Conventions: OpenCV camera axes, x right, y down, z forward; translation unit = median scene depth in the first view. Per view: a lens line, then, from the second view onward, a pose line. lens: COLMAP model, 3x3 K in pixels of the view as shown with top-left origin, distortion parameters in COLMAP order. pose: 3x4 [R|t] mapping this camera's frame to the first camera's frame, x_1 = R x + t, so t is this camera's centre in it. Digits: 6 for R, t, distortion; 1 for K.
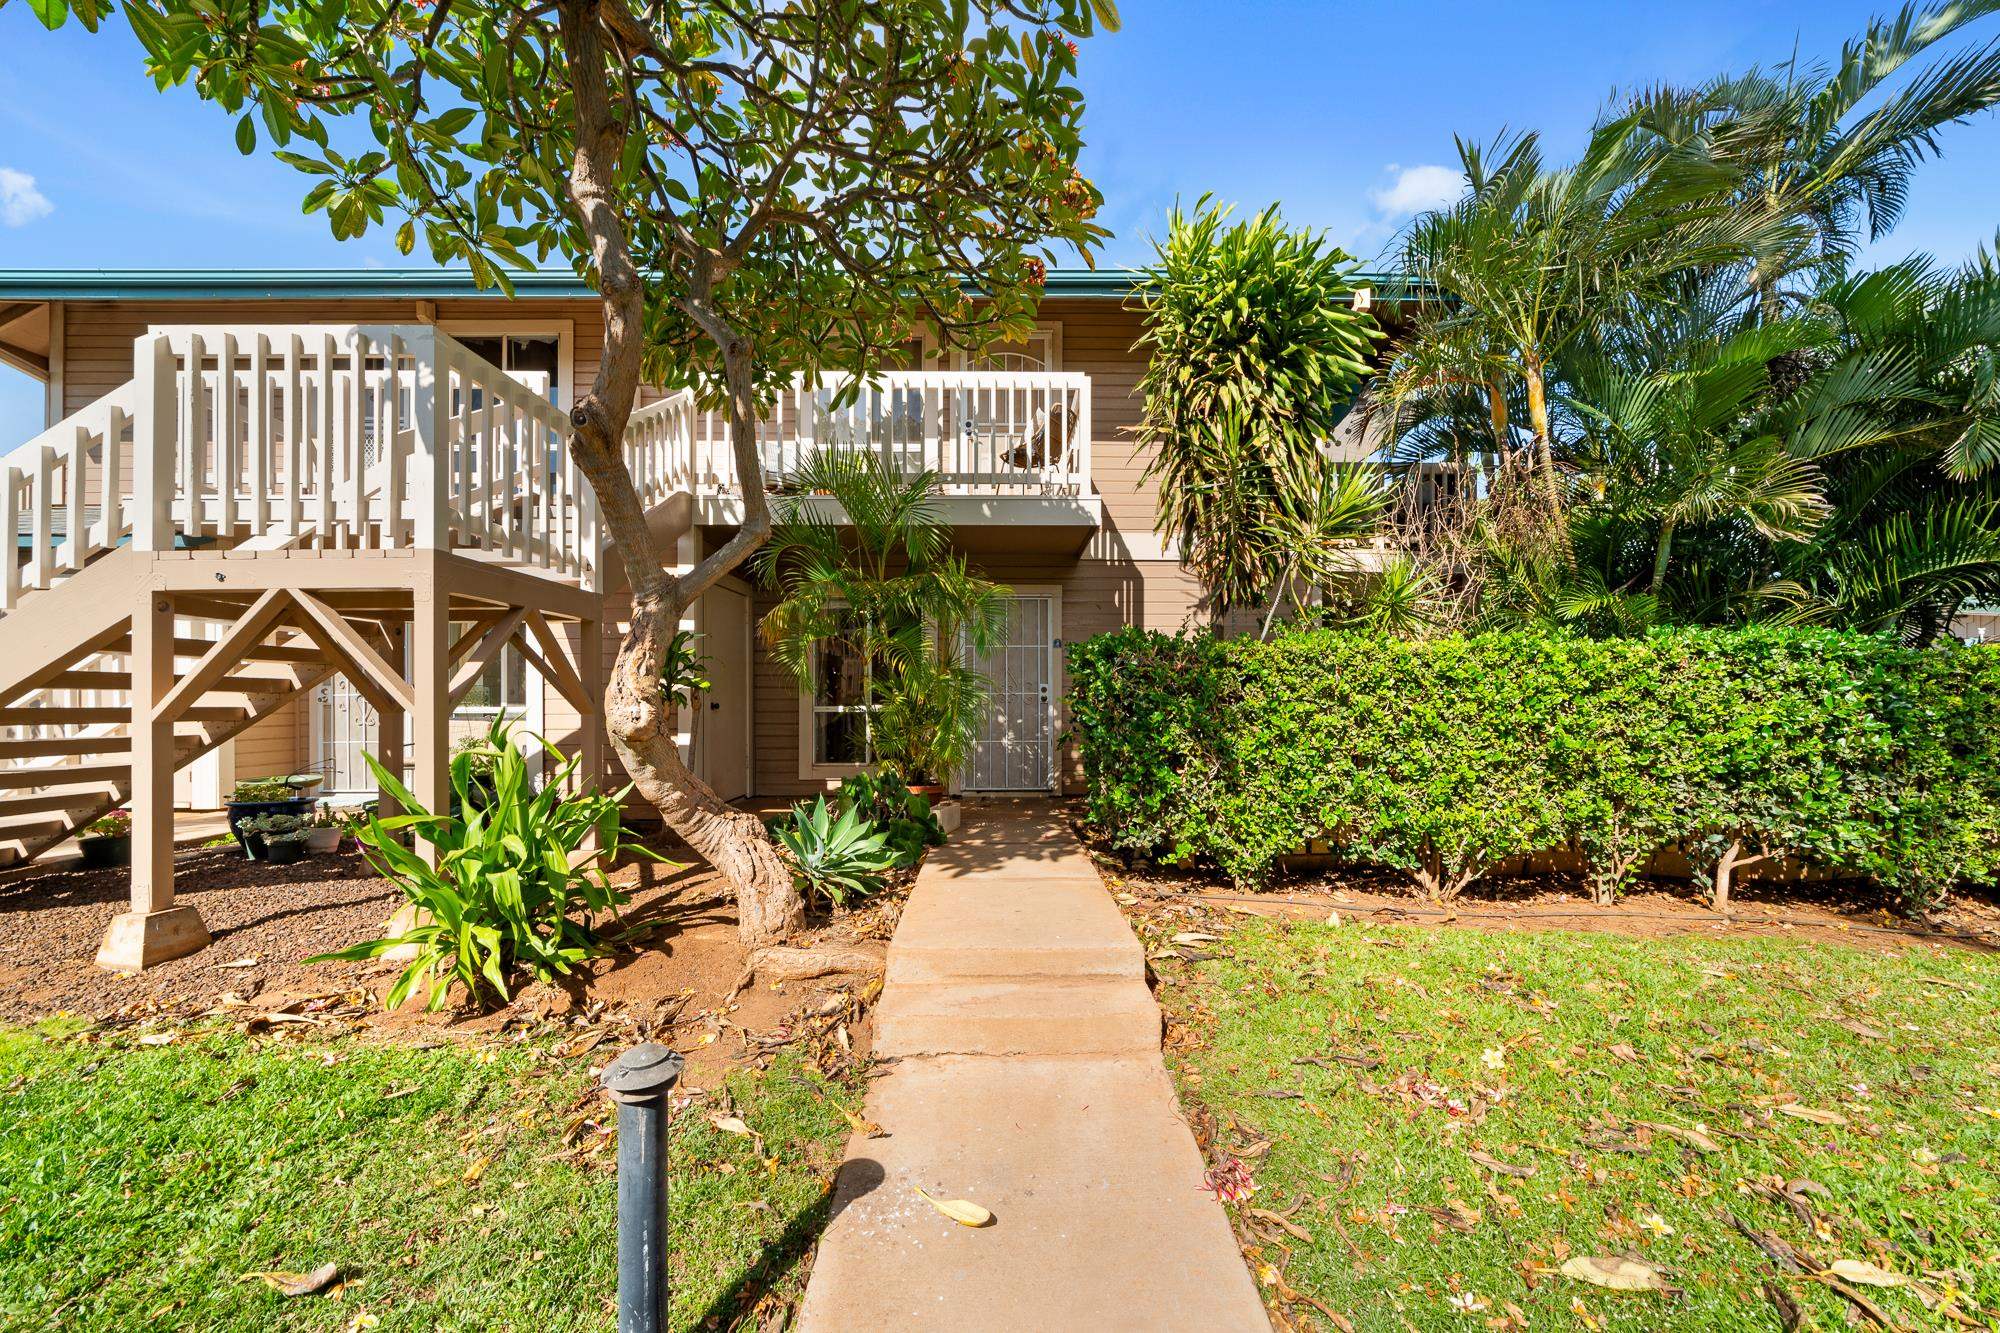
lens RADIAL K [[690.3, 0, 991.9], [0, 690.3, 702.6], [0, 0, 1]] dist [-0.009468, 0.000294]
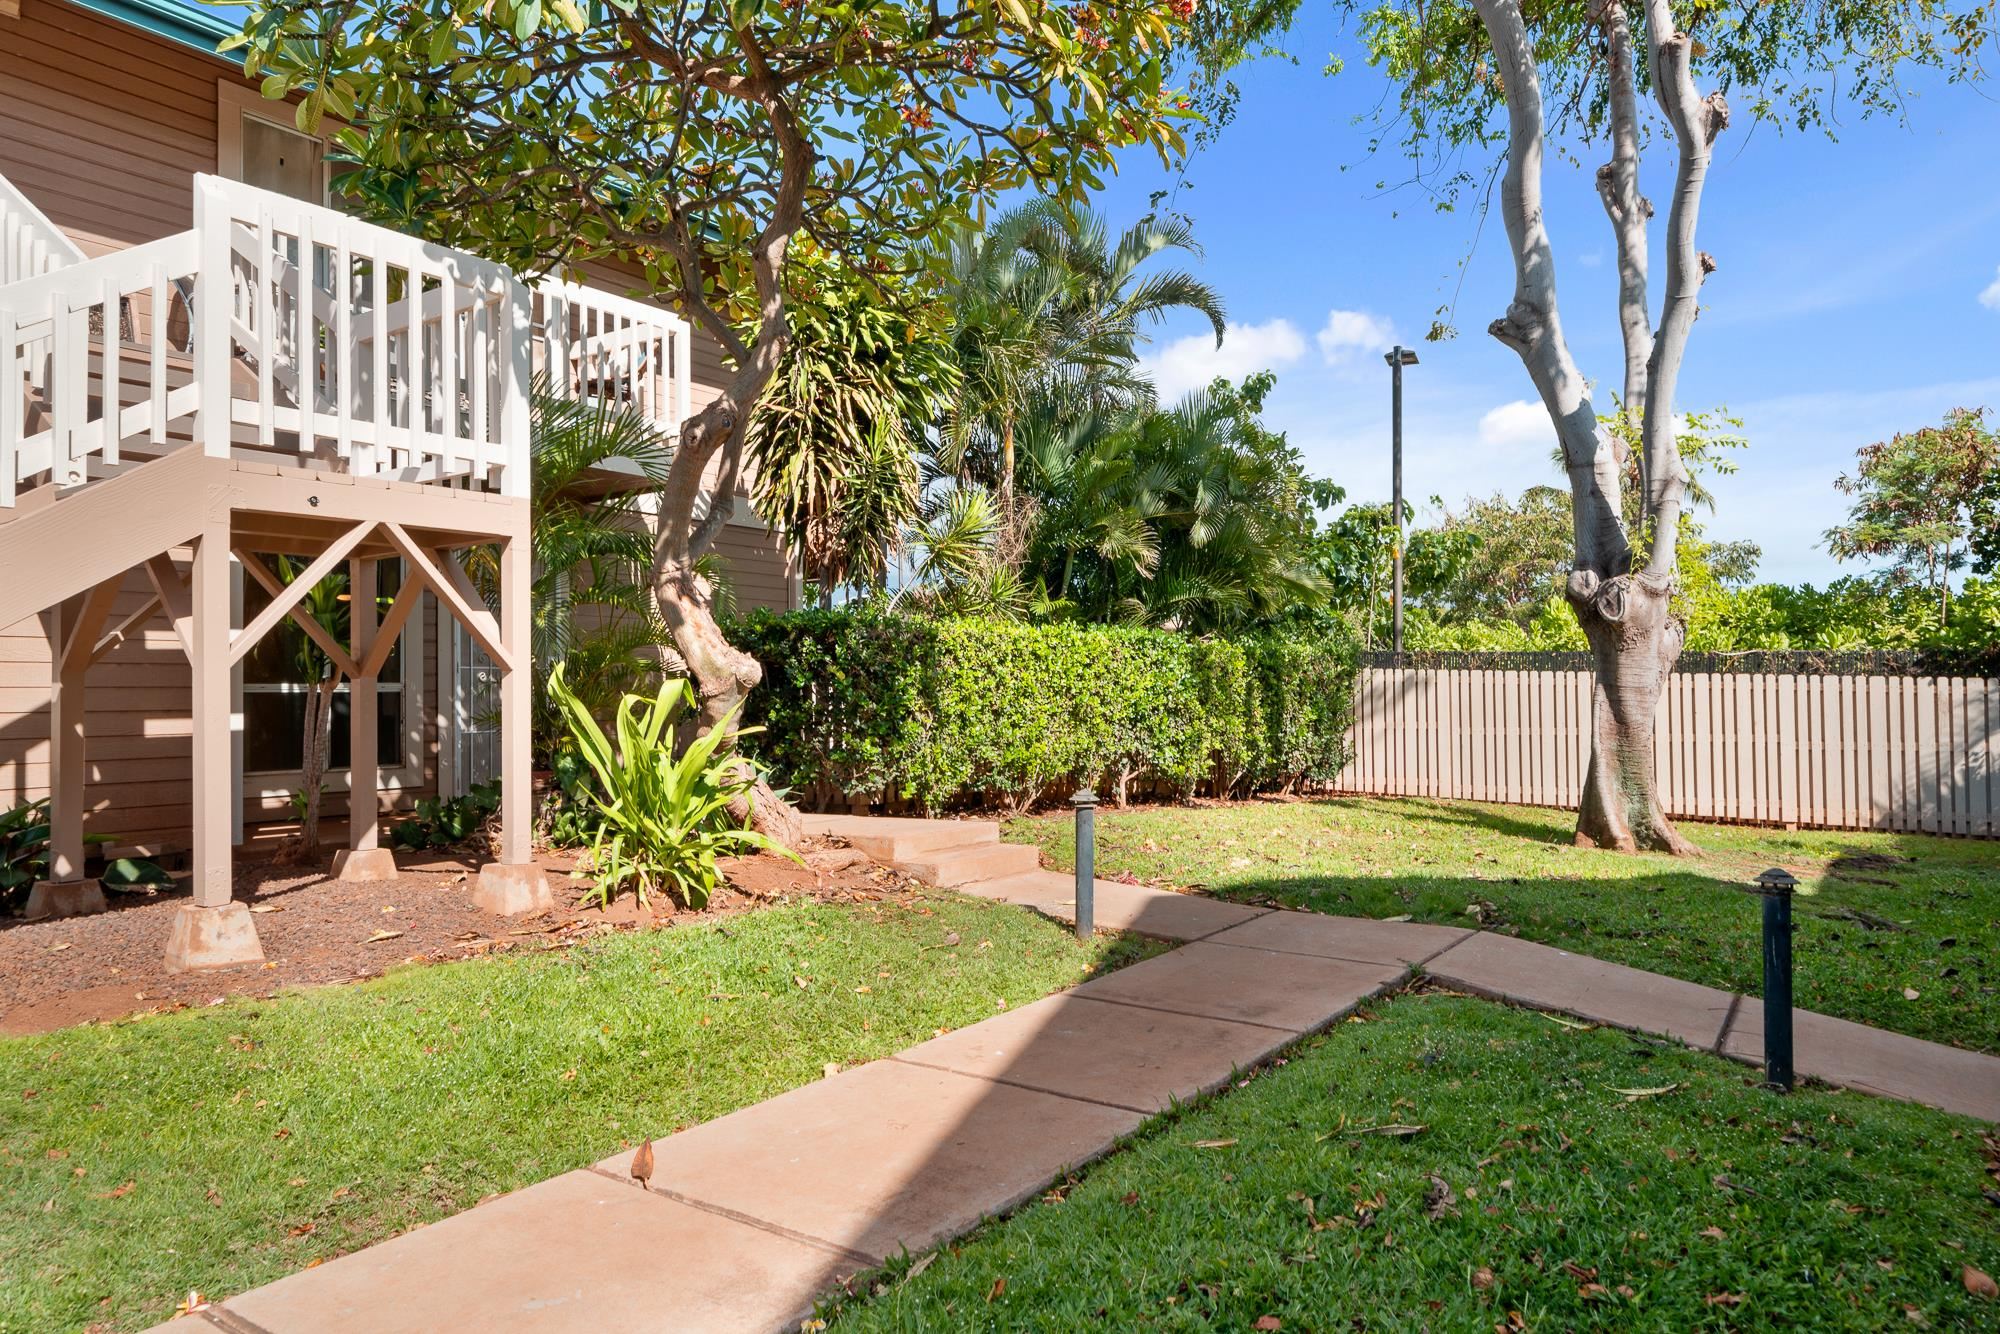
lens RADIAL K [[1301.1, 0, 1008.4], [0, 1301.1, 676.5], [0, 0, 1]] dist [0.001149, 0.000891]
pose [[0.577048, 0.008758, 0.816664, -1.572192], [0.014550, 0.999674, -0.021001, 0.065241], [-0.816581, 0.024001, 0.576732, -0.519405]]
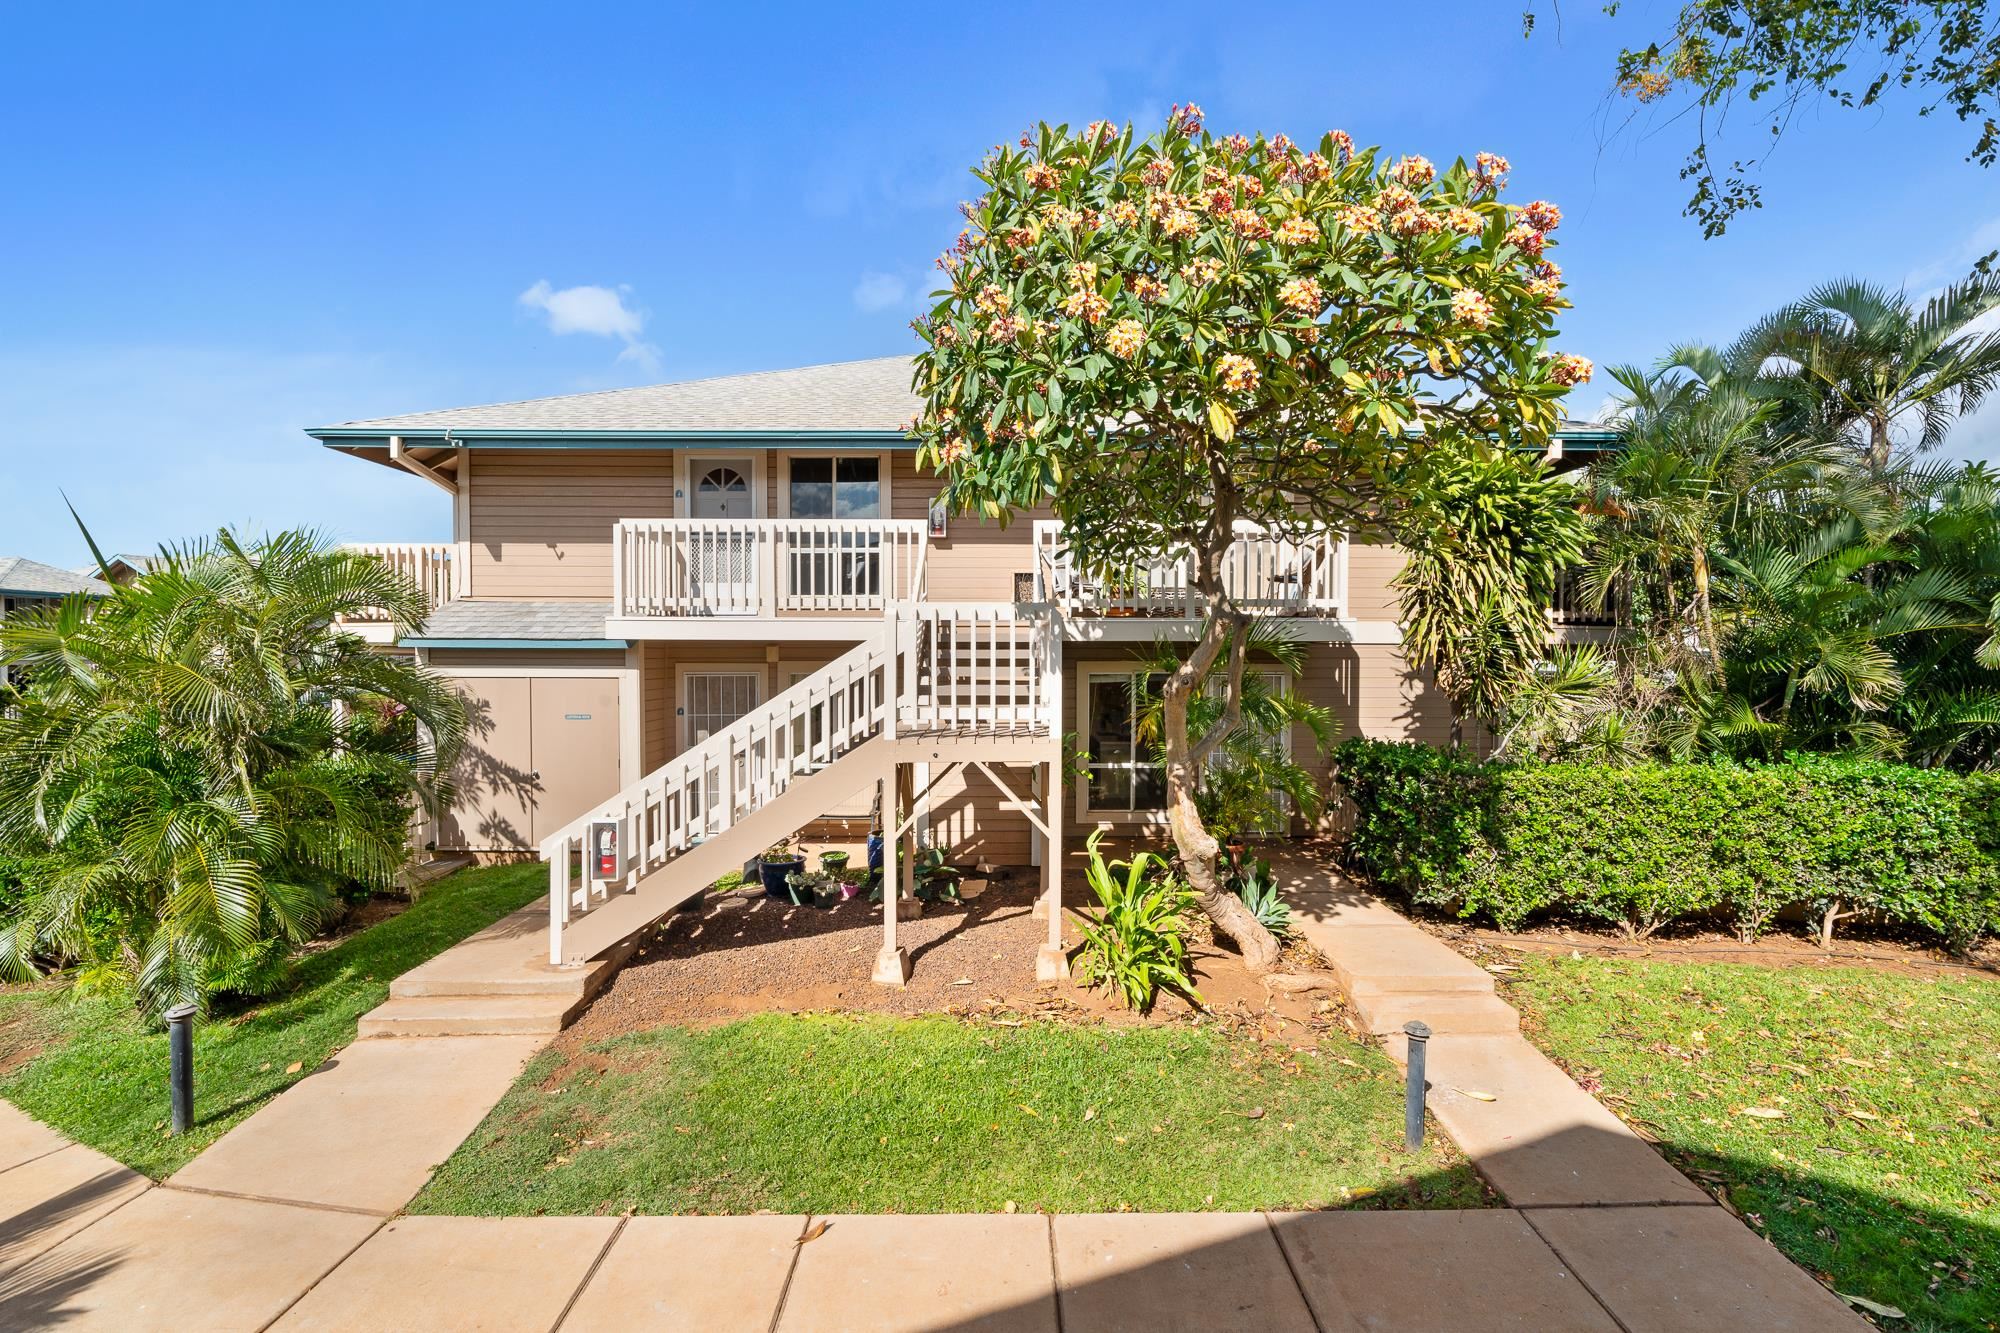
lens RADIAL K [[801.6, 0, 999.0], [0, 801.6, 671.4], [0, 0, 1]] dist [-0.000471, -0.001317]
pose [[0.999983, 0.003546, -0.004609, -0.776127], [-0.003458, 0.999813, 0.019027, -0.345585], [0.004675, -0.019010, 0.999808, -0.788394]]
